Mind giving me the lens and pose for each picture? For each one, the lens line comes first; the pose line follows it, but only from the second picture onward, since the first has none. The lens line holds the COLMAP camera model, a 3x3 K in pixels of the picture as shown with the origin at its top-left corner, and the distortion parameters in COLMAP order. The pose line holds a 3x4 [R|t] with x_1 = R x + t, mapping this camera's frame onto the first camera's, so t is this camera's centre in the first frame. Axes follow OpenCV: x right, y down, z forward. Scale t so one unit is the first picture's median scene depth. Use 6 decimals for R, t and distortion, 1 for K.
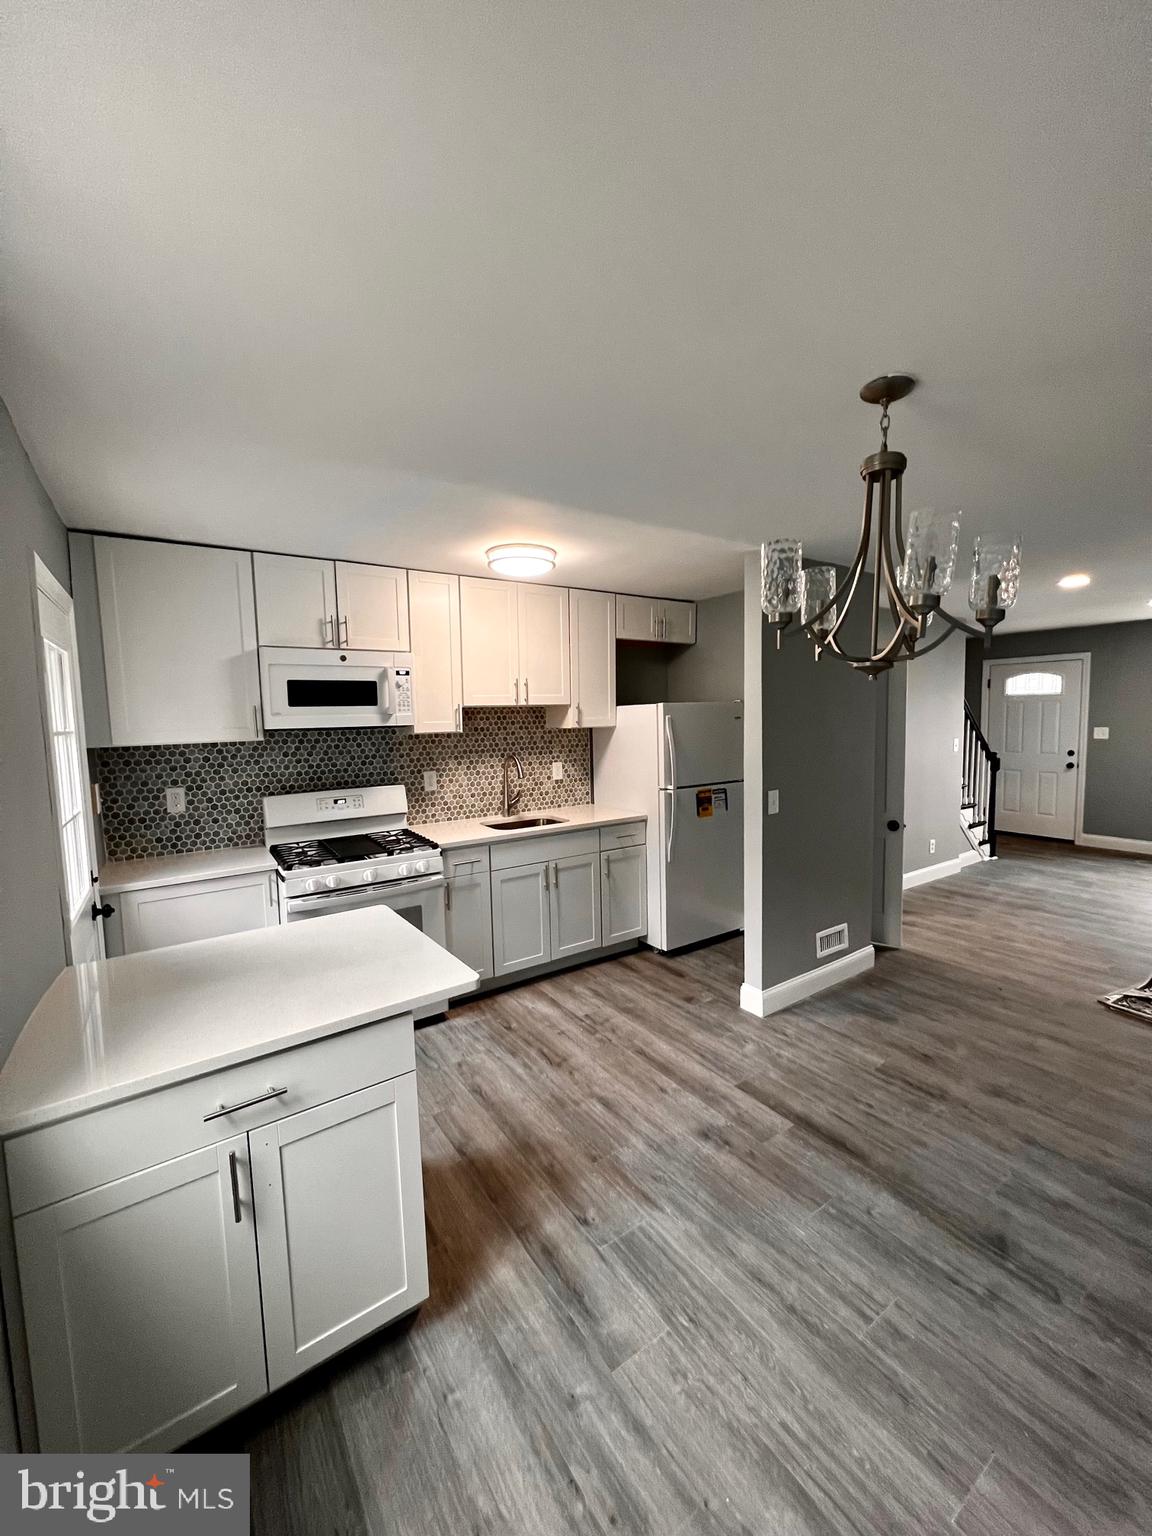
lens RADIAL K [[614.7, 0, 582.1], [0, 614.7, 764.0], [0, 0, 1]] dist [0.000963, -0.000664]
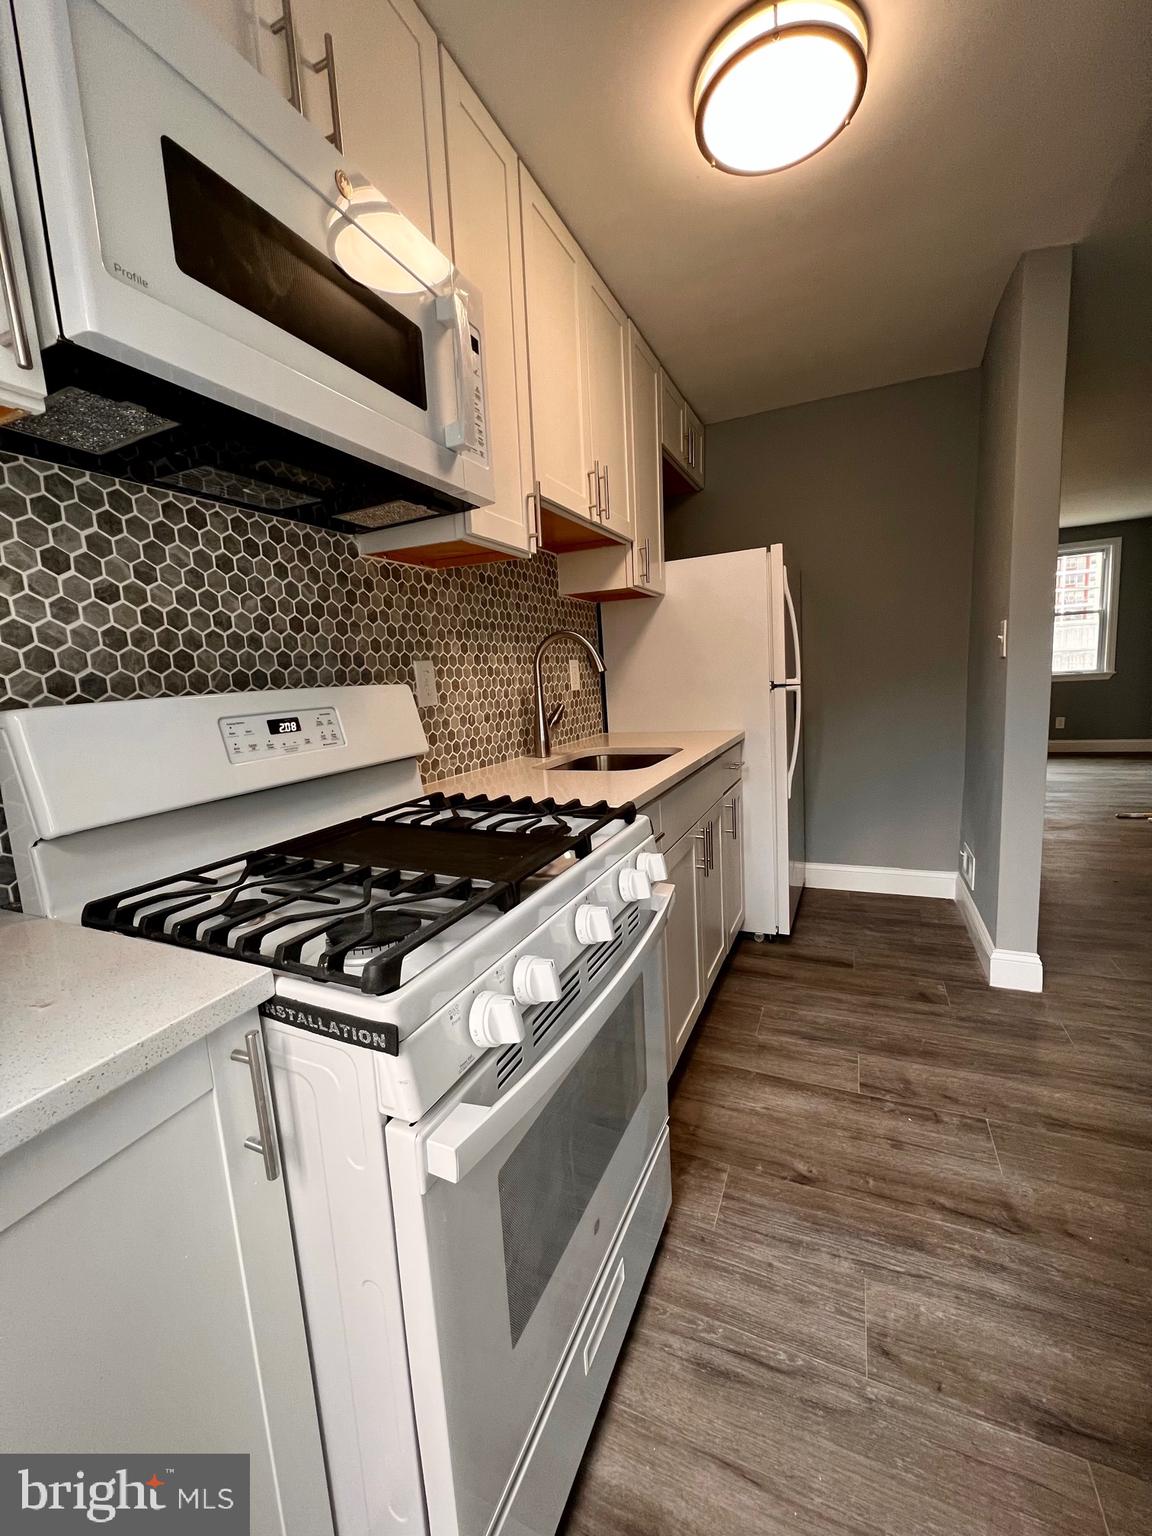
lens RADIAL K [[614.7, 0, 583.0], [0, 614.7, 762.9], [0, 0, 1]] dist [0.000963, -0.000664]
pose [[0.850220, -0.104156, 0.516020, -0.463543], [0.083941, 0.994513, 0.062432, 0.078942], [-0.519692, -0.009766, 0.854298, 0.698061]]
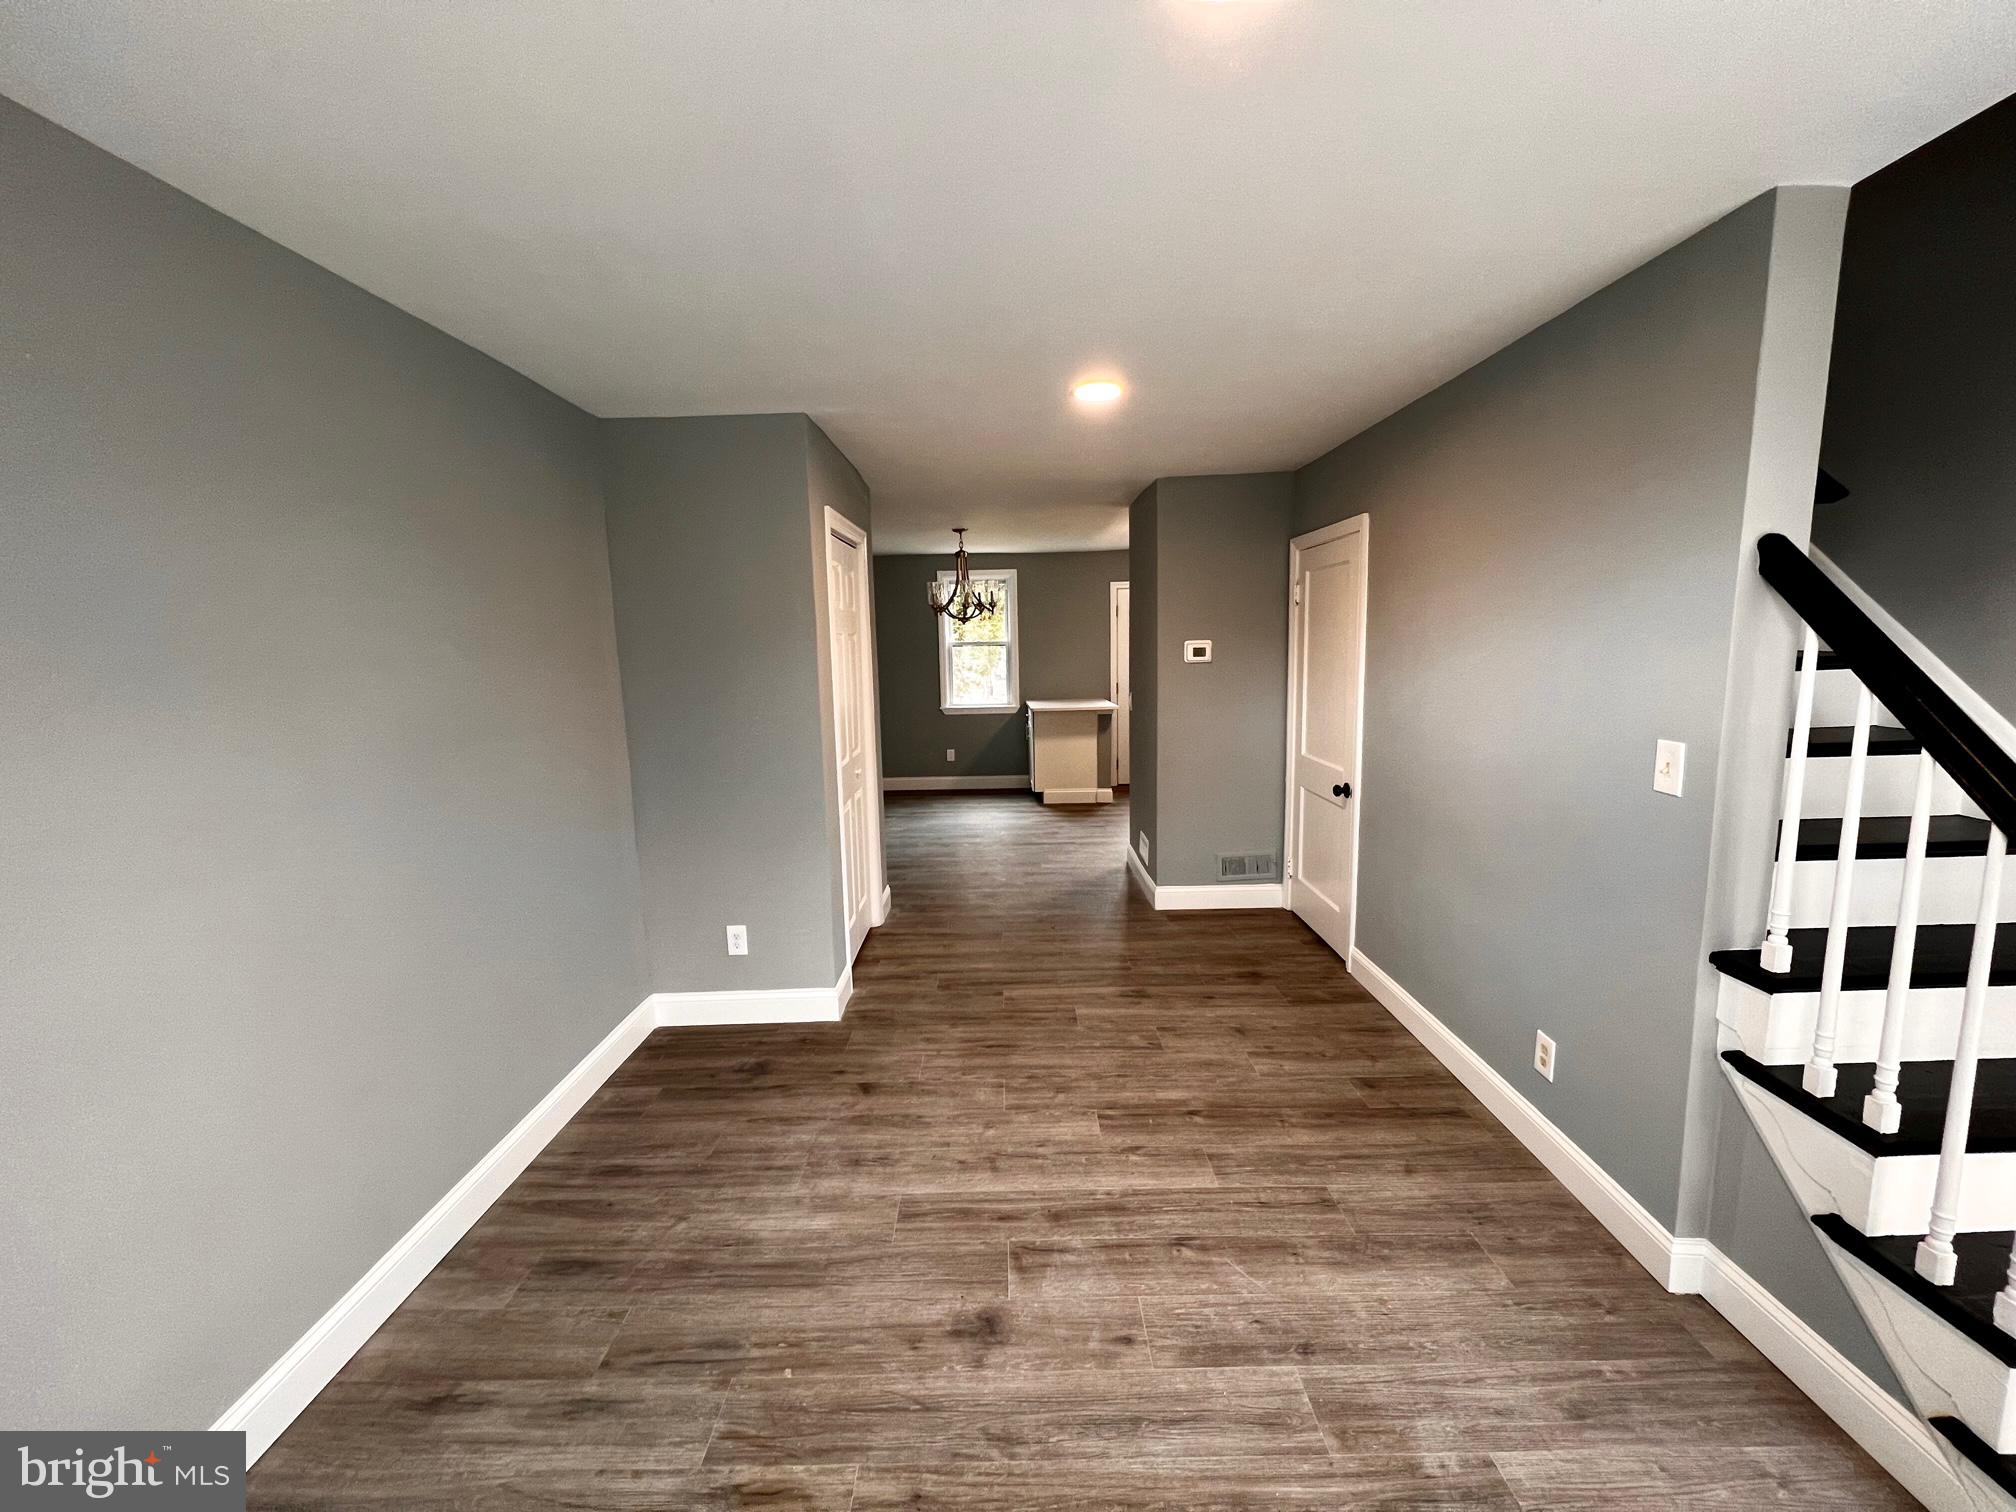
lens RADIAL K [[806.8, 0, 1003.6], [0, 806.8, 752.3], [0, 0, 1]] dist [0.000963, -0.000664]
pose [[-0.568078, 0.154972, -0.808252, 1.864656], [-0.022449, 0.978827, 0.203455, -0.176259], [0.822669, 0.133722, -0.552571, 1.747416]]
